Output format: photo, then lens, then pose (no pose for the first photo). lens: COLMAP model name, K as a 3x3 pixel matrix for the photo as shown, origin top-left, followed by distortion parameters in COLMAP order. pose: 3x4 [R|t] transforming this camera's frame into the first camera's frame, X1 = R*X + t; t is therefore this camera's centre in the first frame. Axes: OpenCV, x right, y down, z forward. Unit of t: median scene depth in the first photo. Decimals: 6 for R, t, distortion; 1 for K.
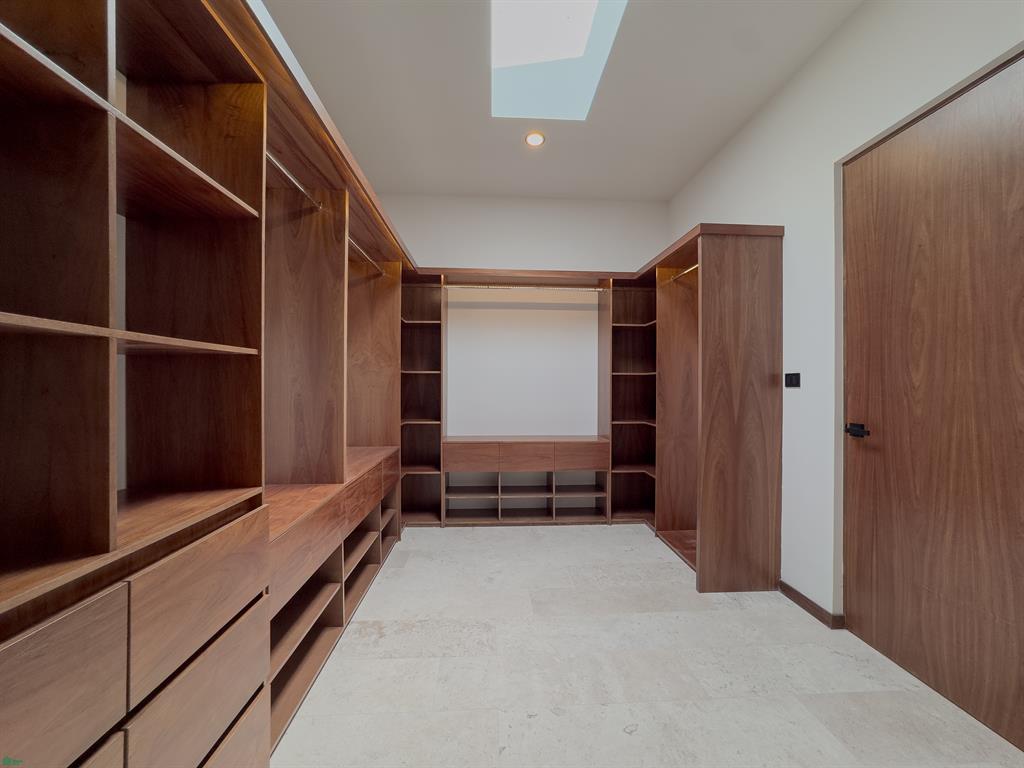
lens RADIAL K [[413.2, 0, 510.5], [0, 413.2, 386.9], [0, 0, 1]] dist [-0.013601, 0.000259]
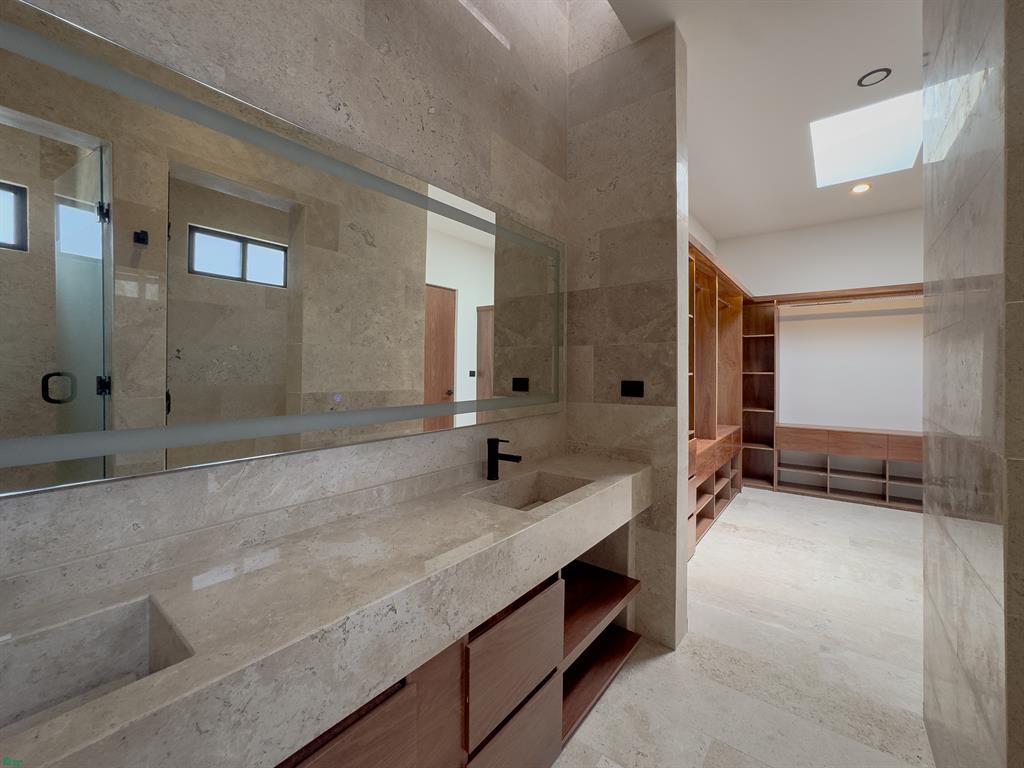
lens RADIAL K [[417.0, 0, 511.6], [0, 417.0, 372.6], [0, 0, 1]] dist [-0.022888, 0.000245]
pose [[0.754995, 0.001138, -0.655730, 0.067866], [-0.004414, 0.999985, -0.003346, -0.031853], [0.655716, 0.005420, 0.754988, -0.586786]]
